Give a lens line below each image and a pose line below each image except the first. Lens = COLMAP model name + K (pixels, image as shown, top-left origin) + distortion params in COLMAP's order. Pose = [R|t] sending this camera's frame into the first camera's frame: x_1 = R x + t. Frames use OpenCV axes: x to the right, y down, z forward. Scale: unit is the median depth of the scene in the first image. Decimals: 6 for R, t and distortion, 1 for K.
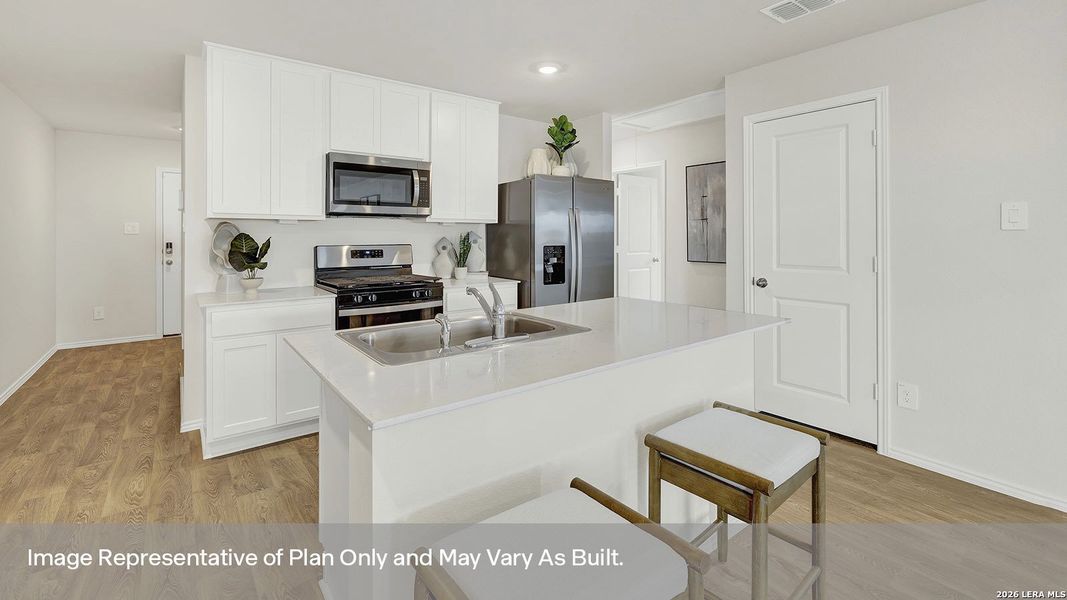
lens RADIAL K [[454.4, 0, 523.3], [0, 454.4, 238.1], [0, 0, 1]] dist [0.002035, 0.002280]
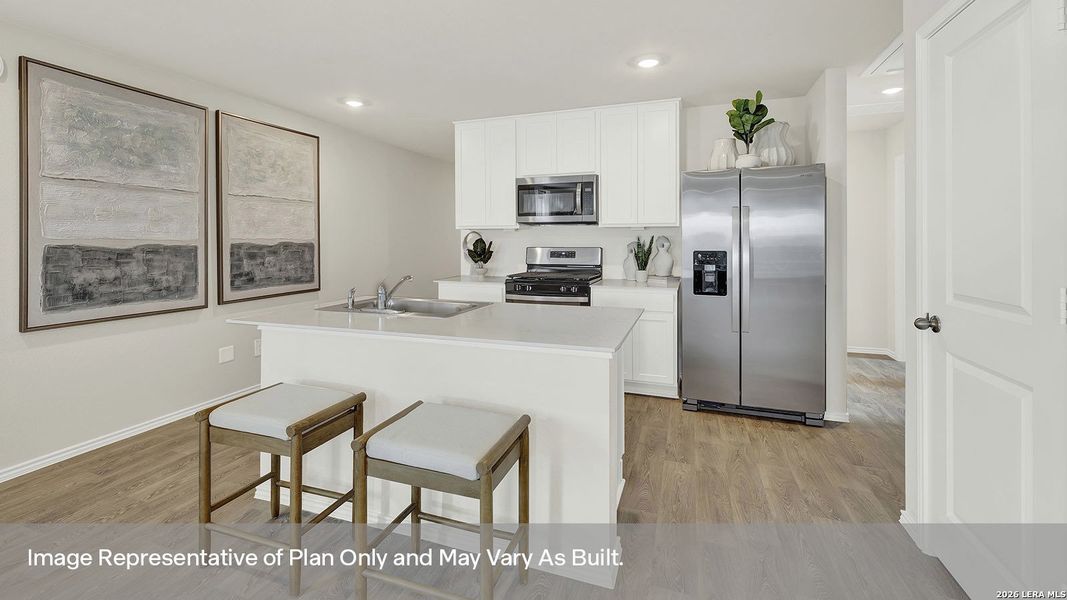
lens RADIAL K [[454.4, 0, 531.6], [0, 454.4, 243.9], [0, 0, 1]] dist [0.002035, 0.002280]
pose [[0.553007, 0.008131, -0.833137, 0.638747], [-0.001469, 0.999960, 0.008784, -0.004950], [0.833175, -0.003633, 0.552997, 0.251902]]
